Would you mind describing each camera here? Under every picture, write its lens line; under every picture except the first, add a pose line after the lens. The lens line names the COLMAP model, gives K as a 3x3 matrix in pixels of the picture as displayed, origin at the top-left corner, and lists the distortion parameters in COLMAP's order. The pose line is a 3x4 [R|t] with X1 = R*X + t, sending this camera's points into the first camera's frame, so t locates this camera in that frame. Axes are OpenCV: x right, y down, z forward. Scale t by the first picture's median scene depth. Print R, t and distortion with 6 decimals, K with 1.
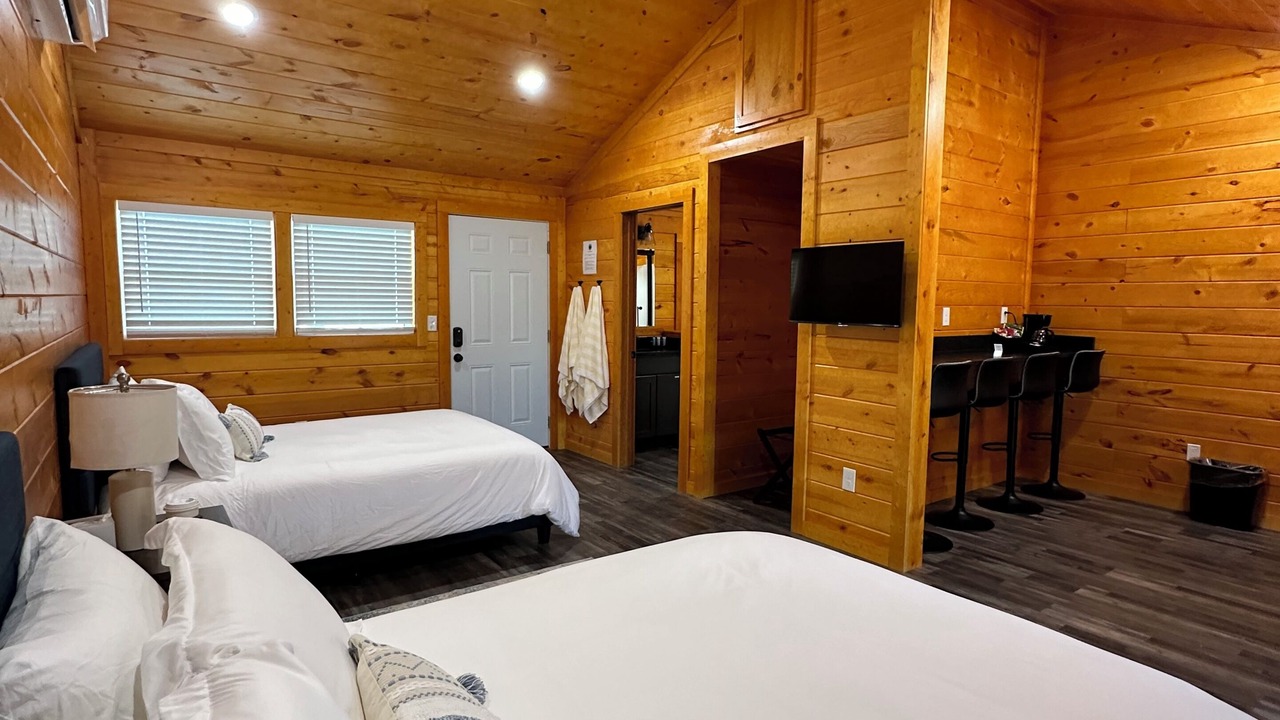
lens RADIAL K [[680.2, 0, 640.0], [0, 680.2, 360.0], [0, 0, 1]] dist [0.001708, 0.000326]
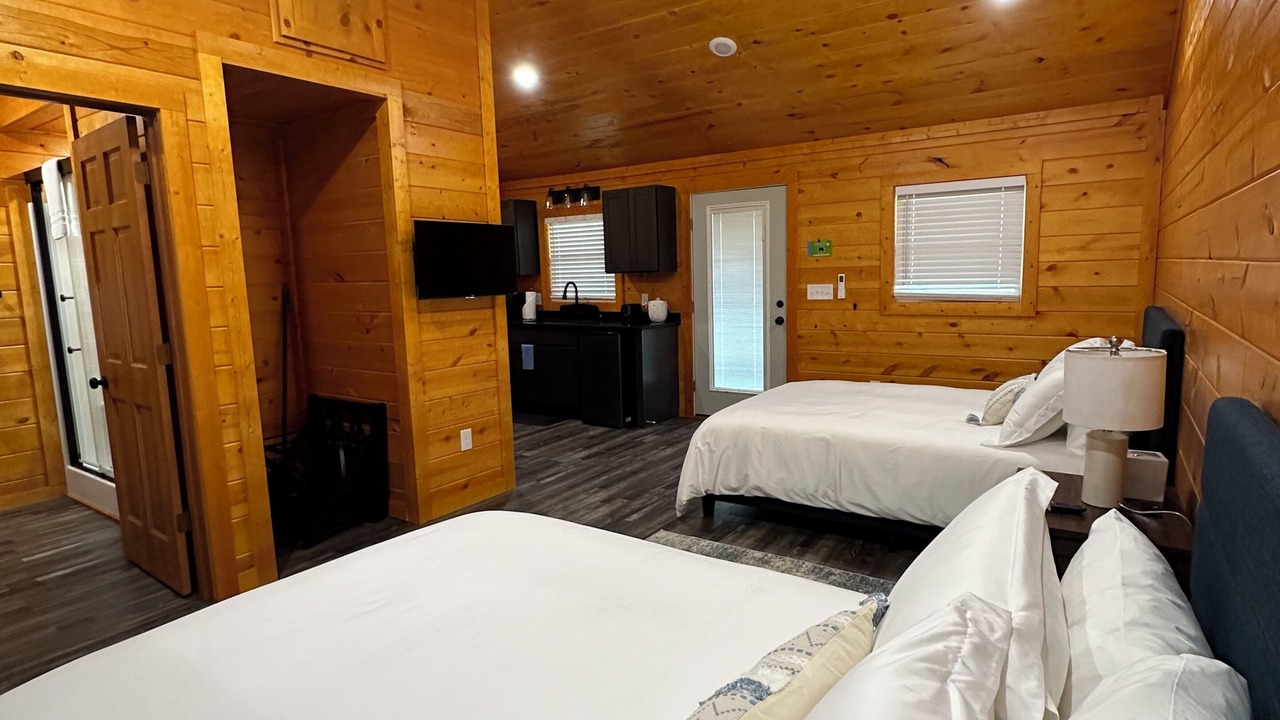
lens RADIAL K [[680.2, 0, 640.0], [0, 680.2, 360.0], [0, 0, 1]] dist [0.001708, 0.000326]
pose [[-0.334481, -0.124796, 0.934103, -0.708363], [0.107255, 0.979712, 0.169295, -0.093272], [-0.936279, 0.156813, -0.314310, 0.956343]]
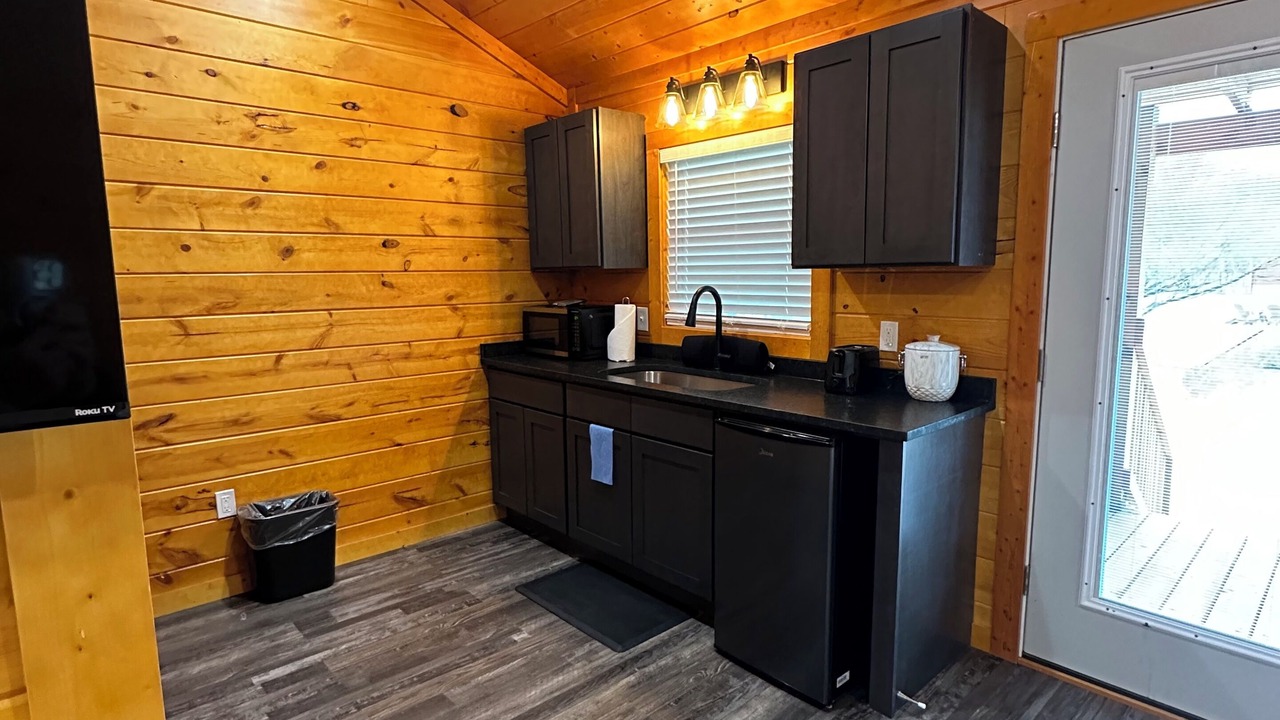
lens RADIAL K [[680.2, 0, 640.0], [0, 680.2, 360.0], [0, 0, 1]] dist [0.001708, 0.000326]
pose [[-0.113725, -0.139094, 0.983727, 0.177686], [0.097138, 0.983851, 0.150341, -0.057137], [-0.988752, 0.112655, -0.098377, 0.720443]]
